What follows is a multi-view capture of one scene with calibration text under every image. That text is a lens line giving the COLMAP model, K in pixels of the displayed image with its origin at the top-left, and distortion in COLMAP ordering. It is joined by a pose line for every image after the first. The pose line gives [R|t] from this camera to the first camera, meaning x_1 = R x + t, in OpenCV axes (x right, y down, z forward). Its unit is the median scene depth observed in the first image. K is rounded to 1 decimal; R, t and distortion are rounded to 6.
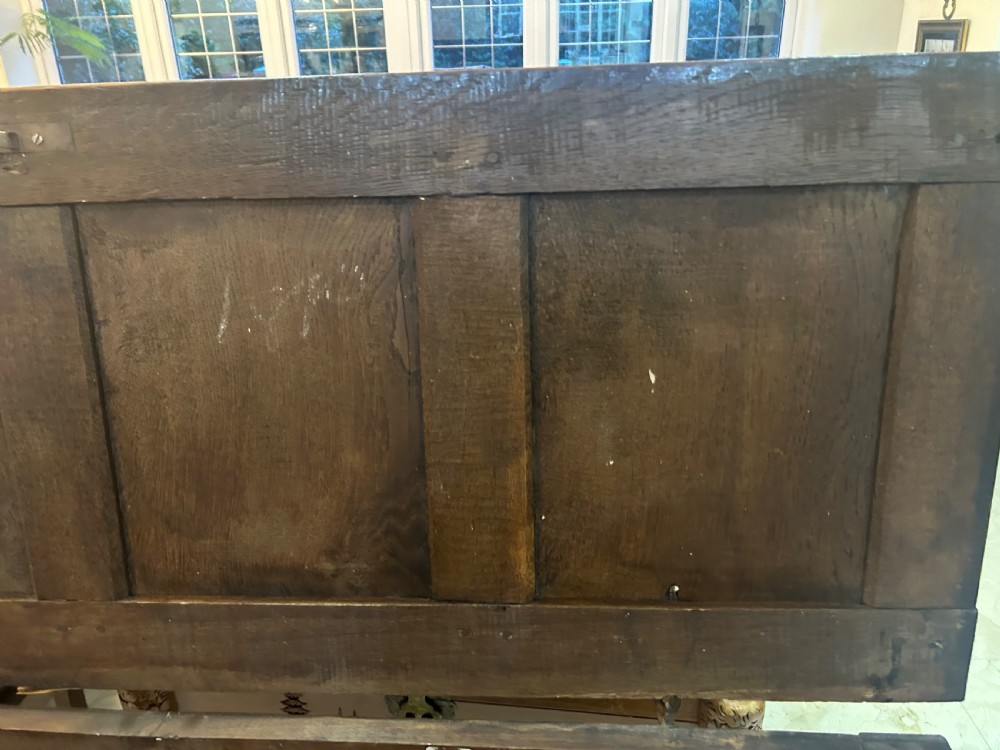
lens RADIAL K [[773.1, 0, 496.4], [0, 773.1, 379.9], [0, 0, 1]] dist [0.074378, -0.079605]
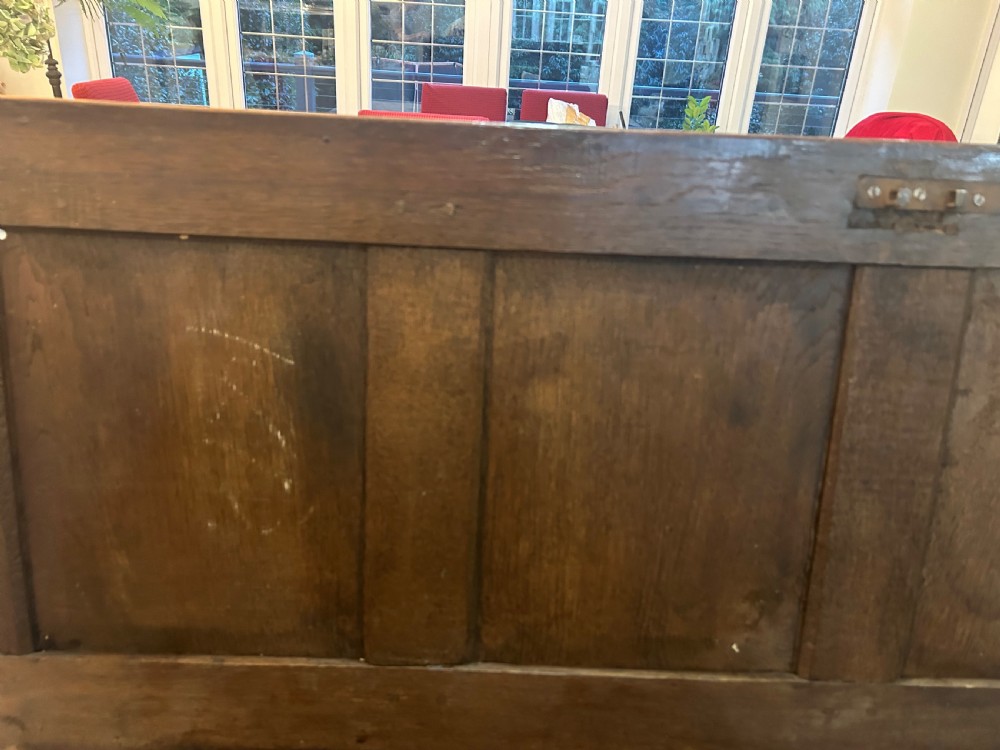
lens RADIAL K [[773.1, 0, 501.5], [0, 773.1, 371.0], [0, 0, 1]] dist [0.074378, -0.079605]
pose [[0.990397, 0.050308, 0.128778, -1.135392], [-0.049041, 0.998712, -0.012994, -0.056991], [-0.129266, 0.006554, 0.991588, 0.134971]]
